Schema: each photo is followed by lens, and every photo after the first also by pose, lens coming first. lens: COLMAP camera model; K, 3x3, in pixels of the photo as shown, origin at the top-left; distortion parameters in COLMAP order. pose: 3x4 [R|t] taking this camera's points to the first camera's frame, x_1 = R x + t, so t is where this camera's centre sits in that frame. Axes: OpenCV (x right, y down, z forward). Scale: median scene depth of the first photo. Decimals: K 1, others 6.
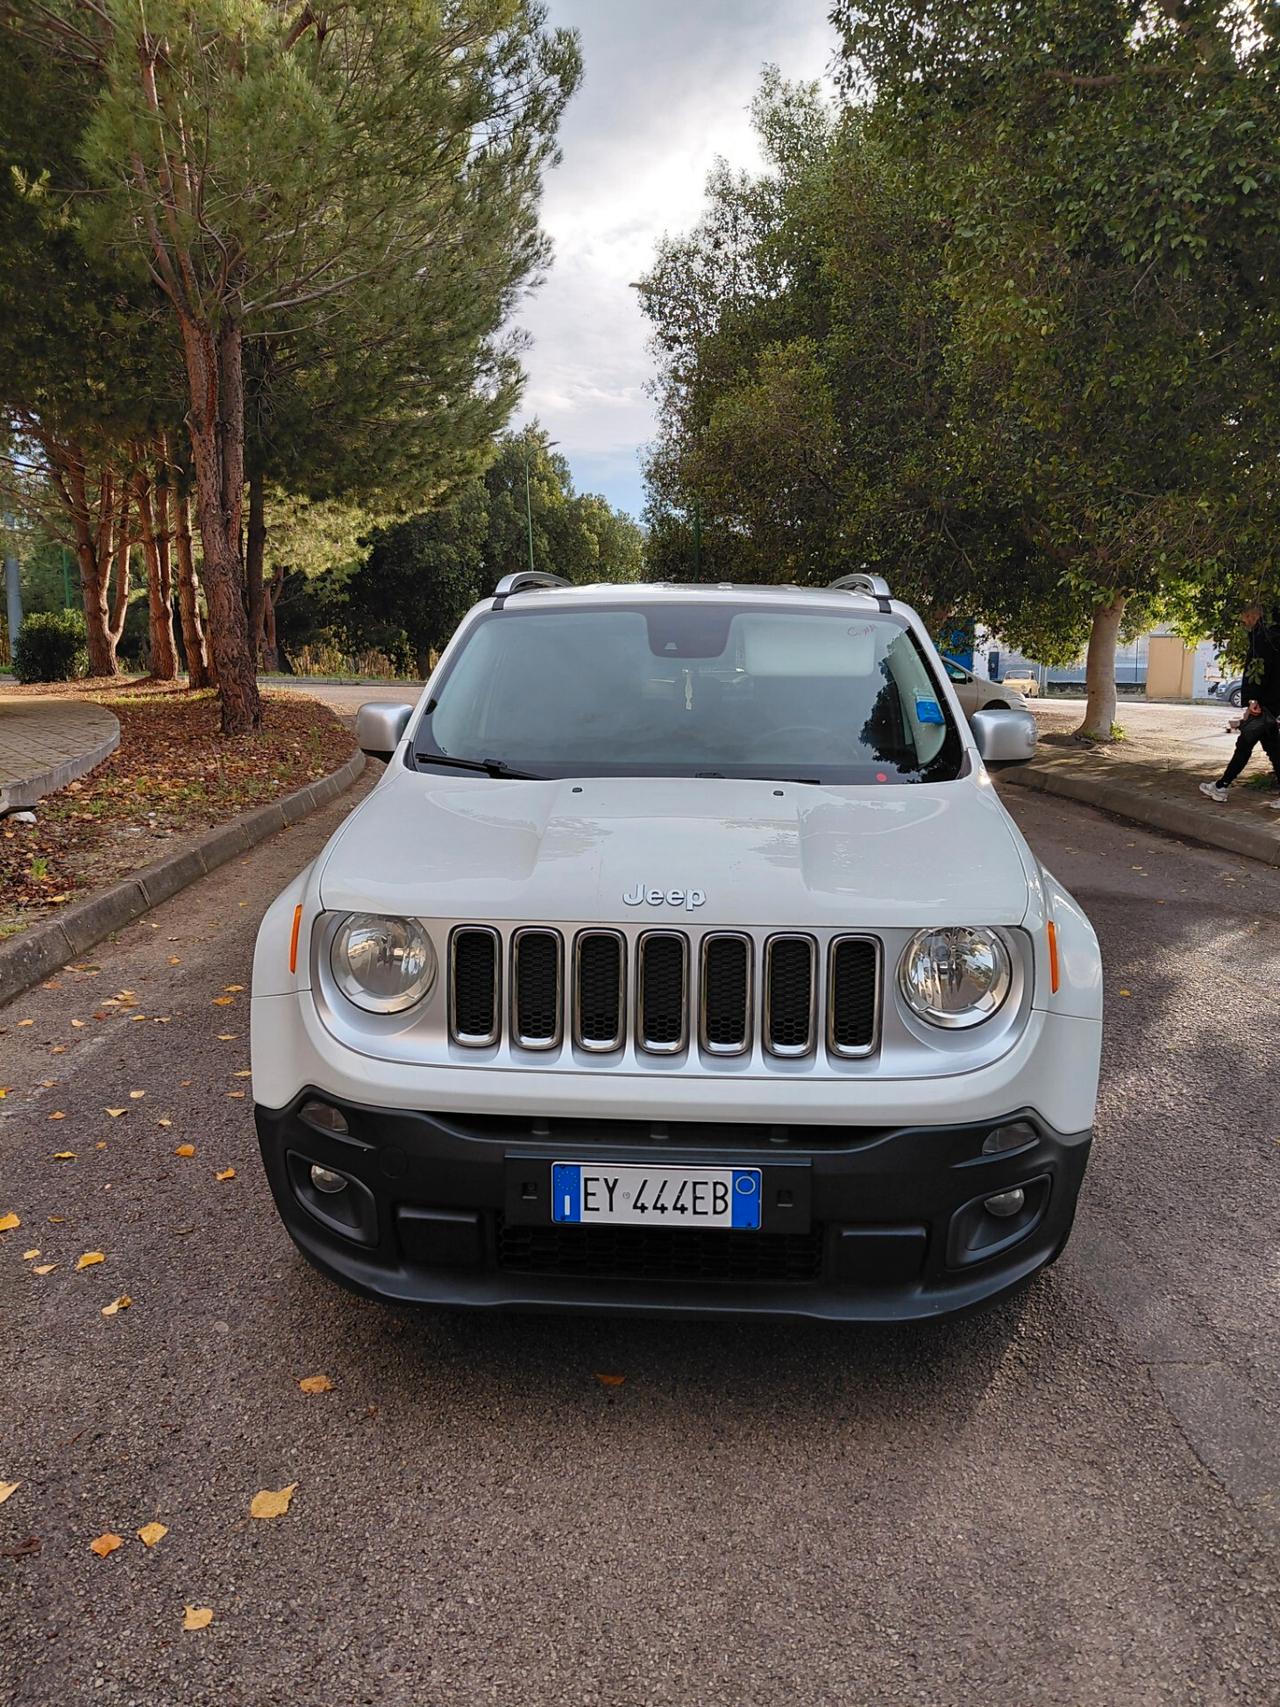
lens RADIAL K [[1291.1, 0, 641.2], [0, 1291.1, 817.4], [0, 0, 1]] dist [0.030574, -0.067478]
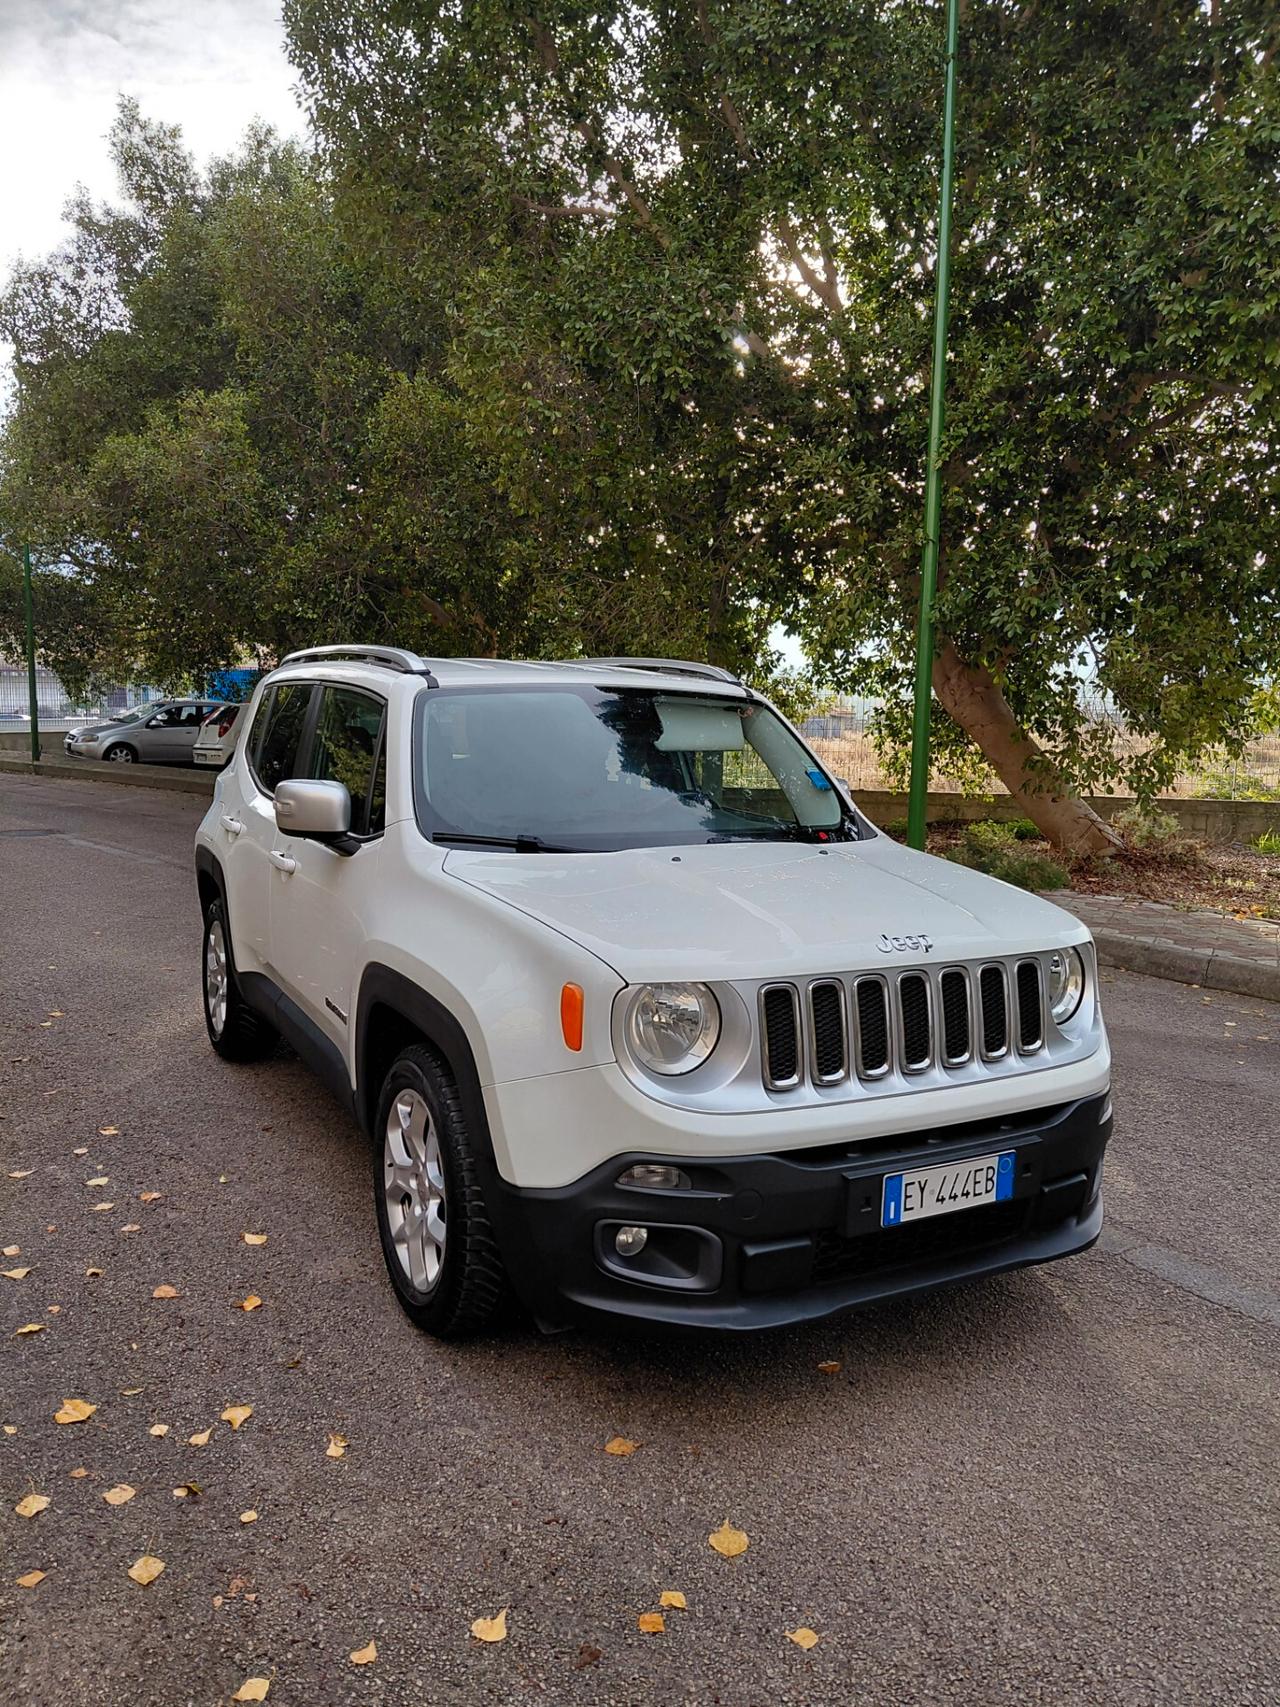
lens RADIAL K [[1292.6, 0, 647.9], [0, 1292.6, 829.7], [0, 0, 1]] dist [0.020662, -0.049067]
pose [[0.846631, -0.041393, 0.530568, -0.815915], [0.058474, 0.998170, -0.015433, -0.038813], [-0.528958, 0.044090, 0.847502, 0.098190]]
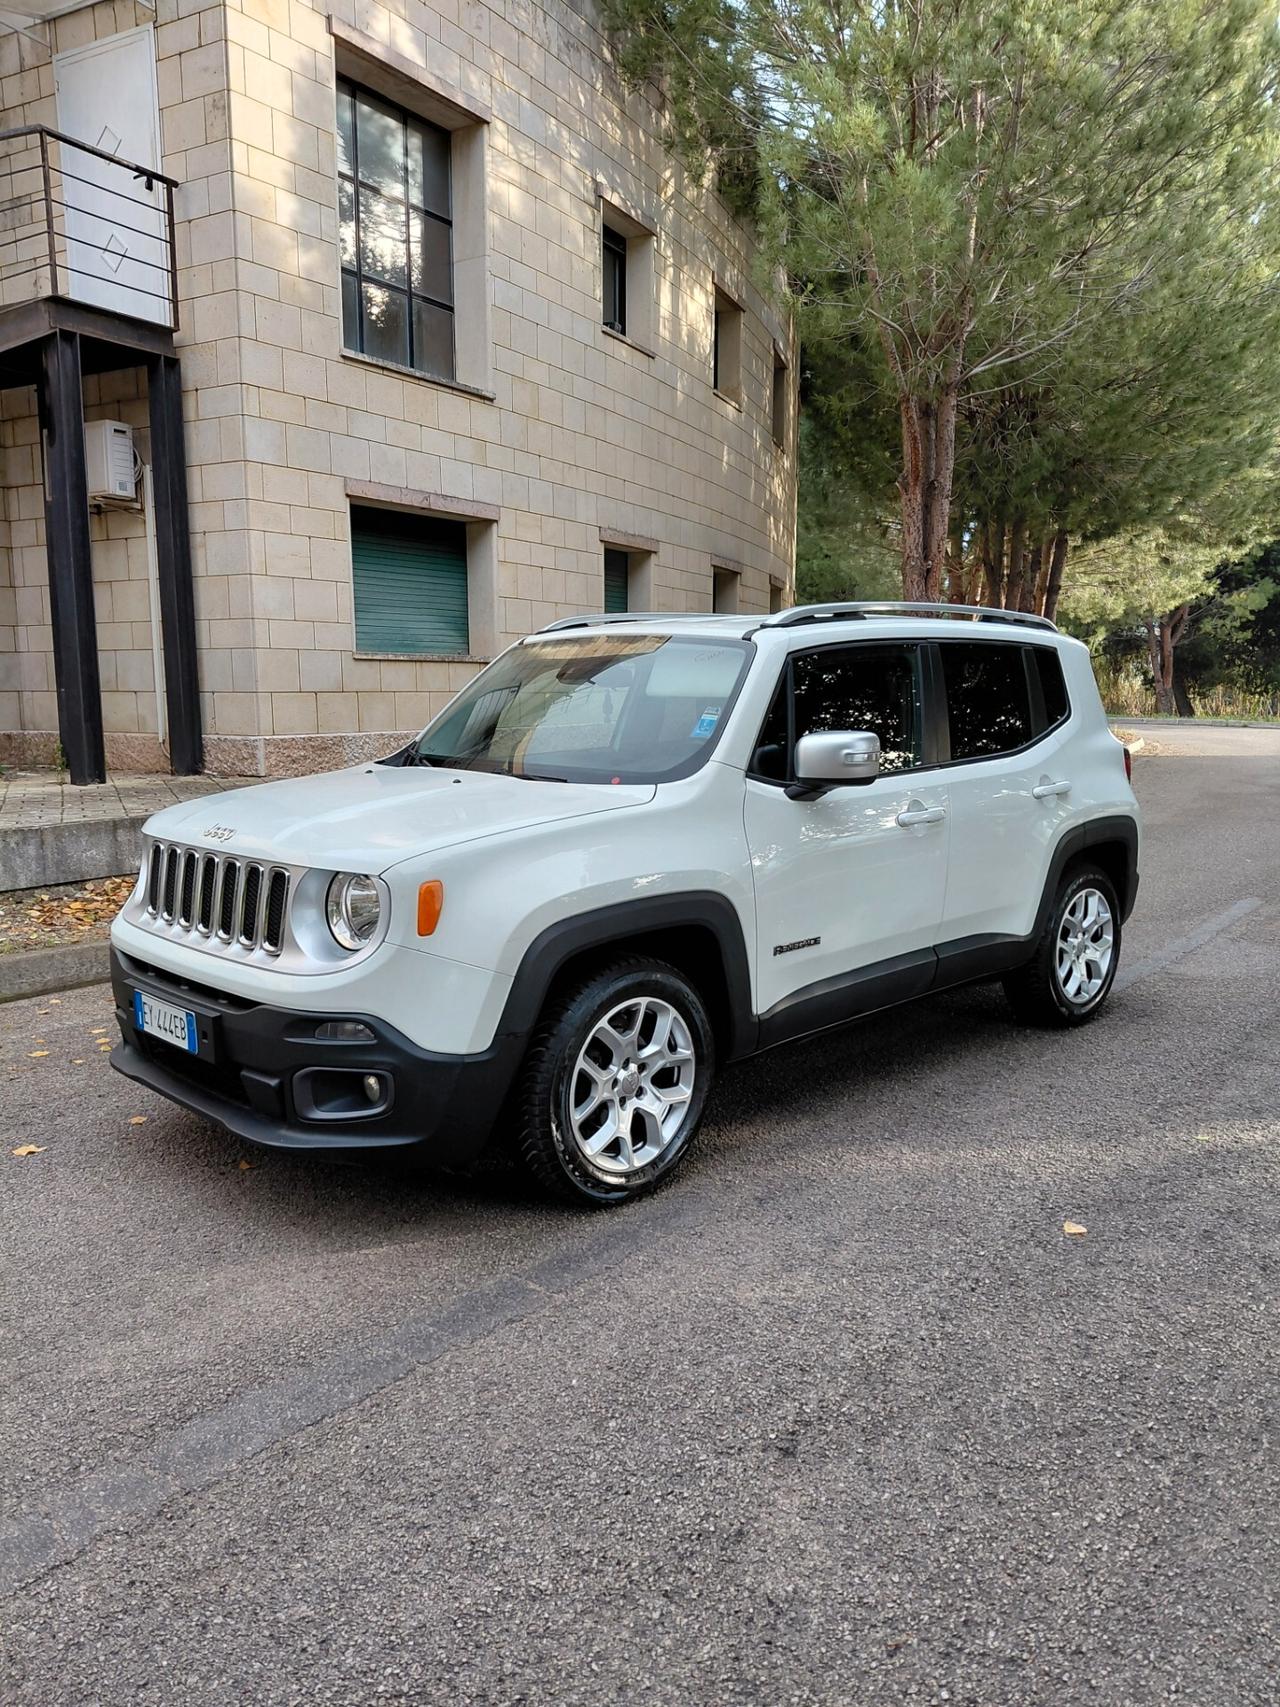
lens RADIAL K [[1274.3, 0, 605.4], [0, 1274.3, 856.2], [0, 0, 1]] dist [0.047253, -0.094834]
pose [[0.726116, 0.085731, -0.682206, 1.348431], [-0.087908, 0.995629, 0.031553, 0.001518], [0.681929, 0.037060, 0.730479, 0.220979]]
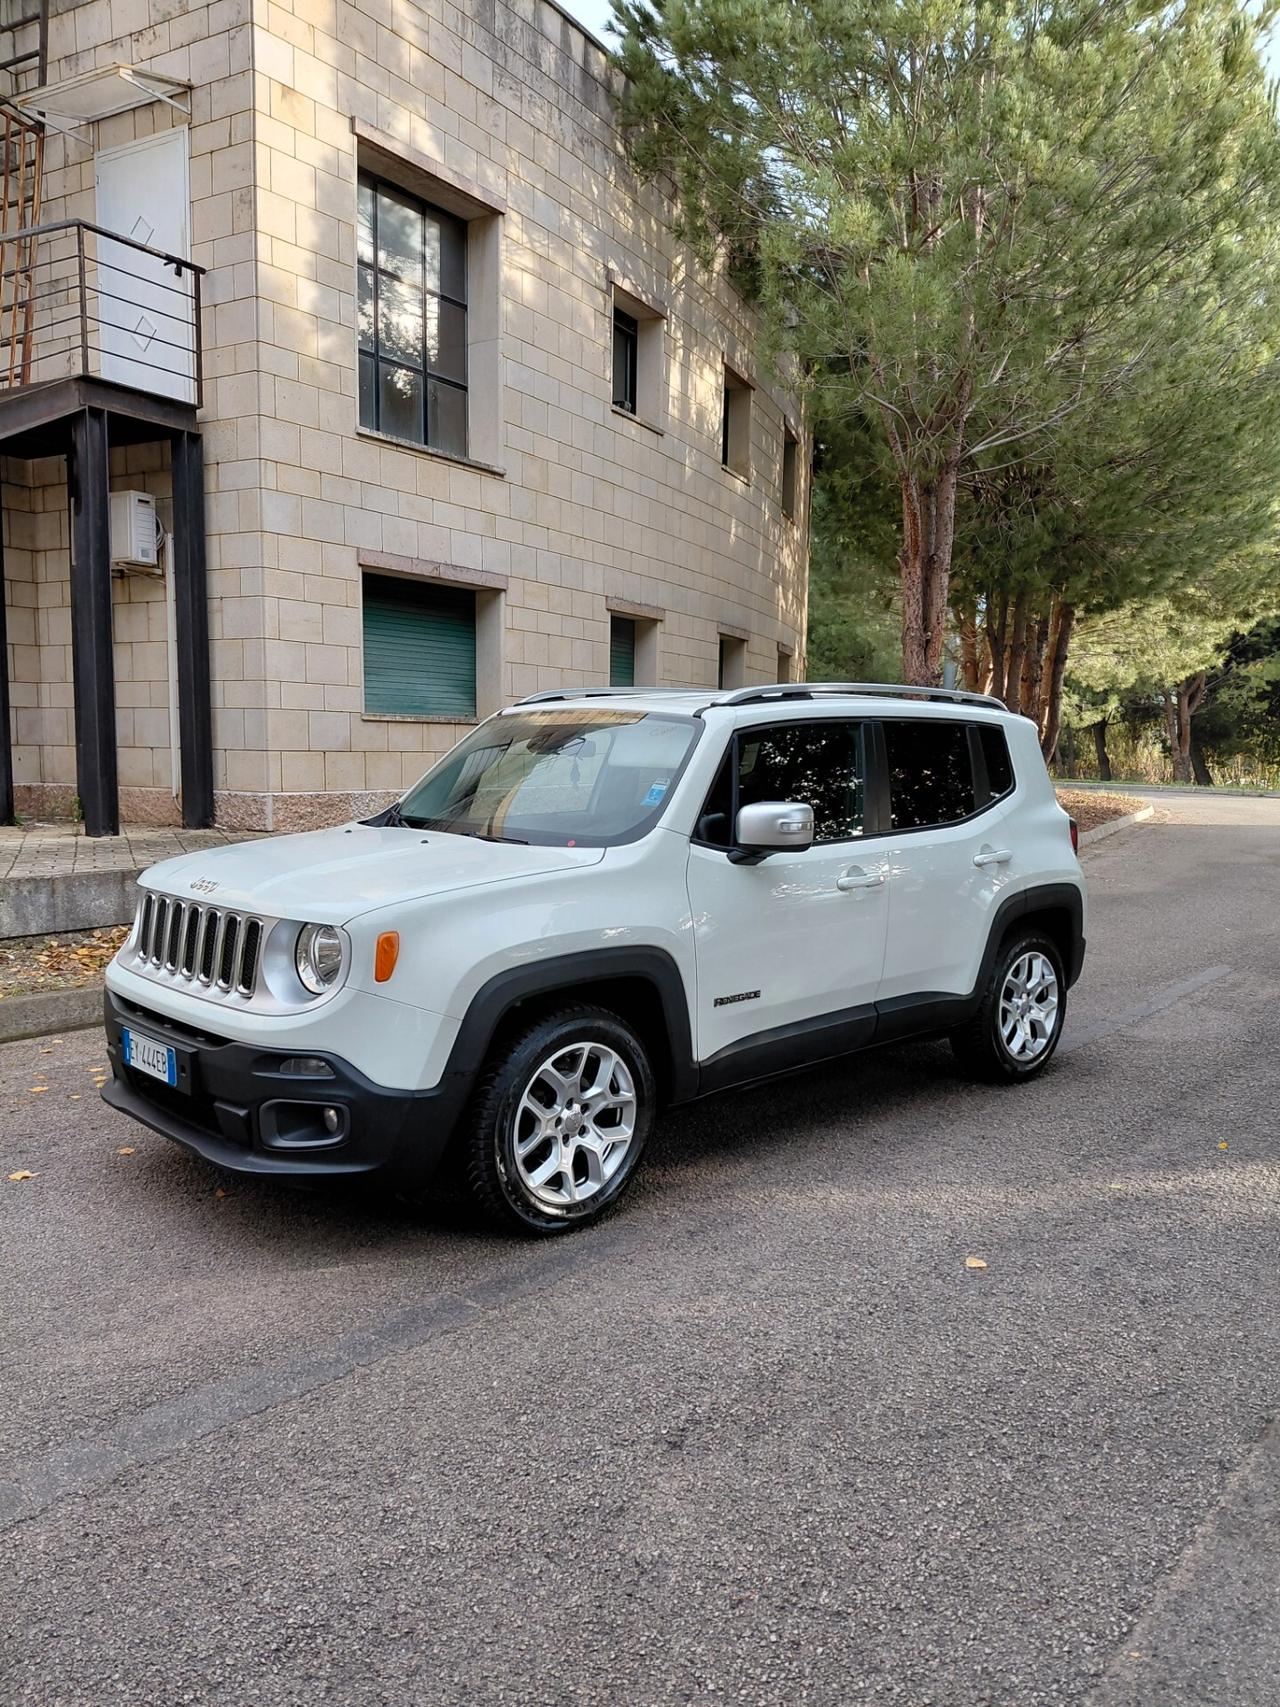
lens RADIAL K [[1280.1, 0, 612.9], [0, 1280.1, 862.9], [0, 0, 1]] dist [0.046638, -0.104187]
pose [[0.716849, 0.070237, -0.693682, 1.516685], [-0.104816, 0.994462, -0.007626, -0.009900], [0.689305, 0.078175, 0.720241, 0.175131]]
